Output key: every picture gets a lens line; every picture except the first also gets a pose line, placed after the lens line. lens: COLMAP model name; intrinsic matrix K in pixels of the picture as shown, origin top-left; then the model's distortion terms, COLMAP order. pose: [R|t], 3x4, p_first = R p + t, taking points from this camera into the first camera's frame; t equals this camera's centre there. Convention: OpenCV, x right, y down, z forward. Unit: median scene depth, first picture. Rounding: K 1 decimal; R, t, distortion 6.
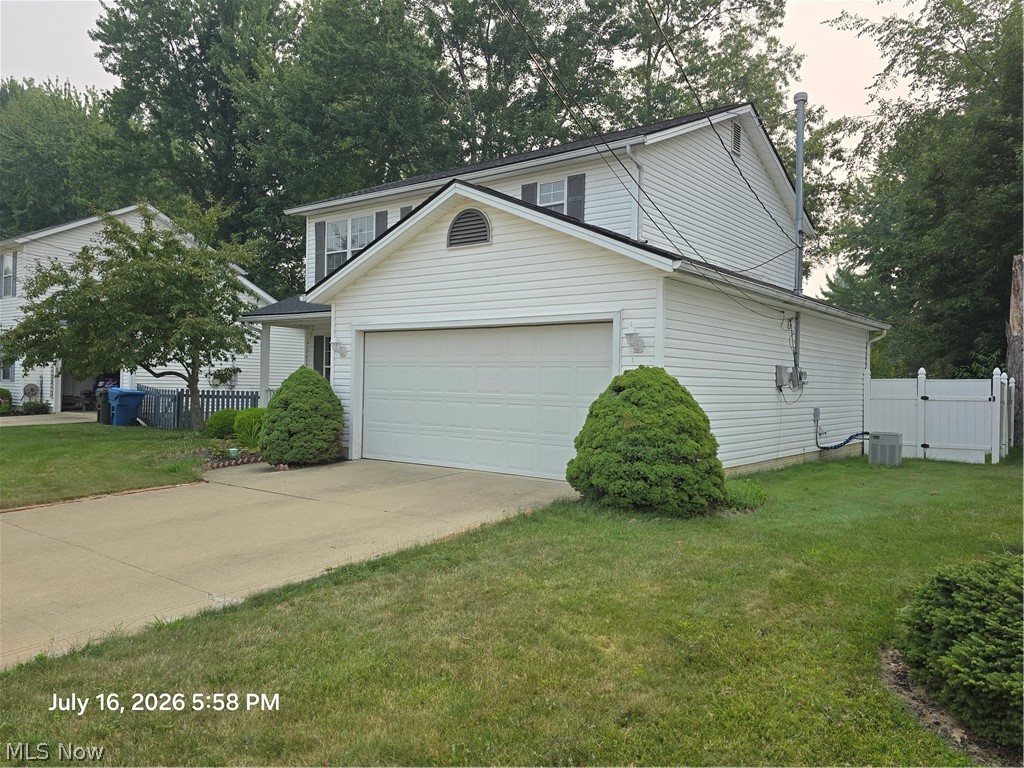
lens RADIAL K [[754.7, 0, 512.0], [0, 754.7, 384.0], [0, 0, 1]] dist [-0.000468, -0.000081]
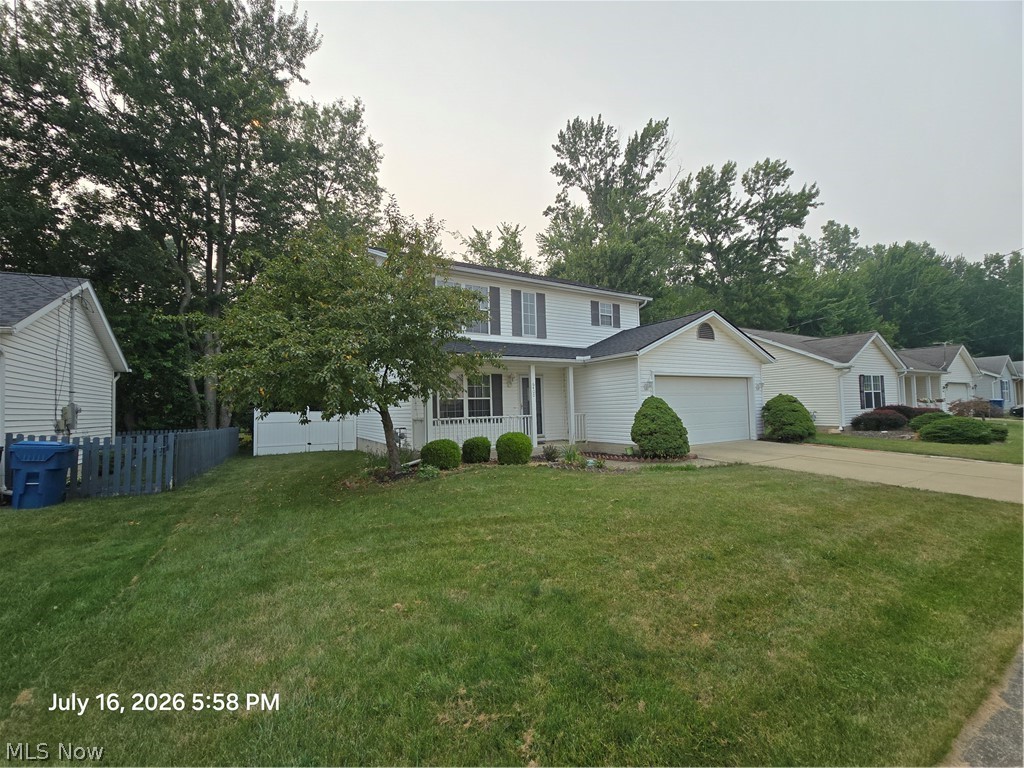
lens RADIAL K [[415.3, 0, 510.1], [0, 415.3, 390.6], [0, 0, 1]] dist [-0.000101, 0.000126]
pose [[0.346182, 0.018179, 0.937991, -1.208000], [0.027495, 0.999186, -0.029512, -0.019660], [-0.937764, 0.036006, 0.345401, 1.019118]]
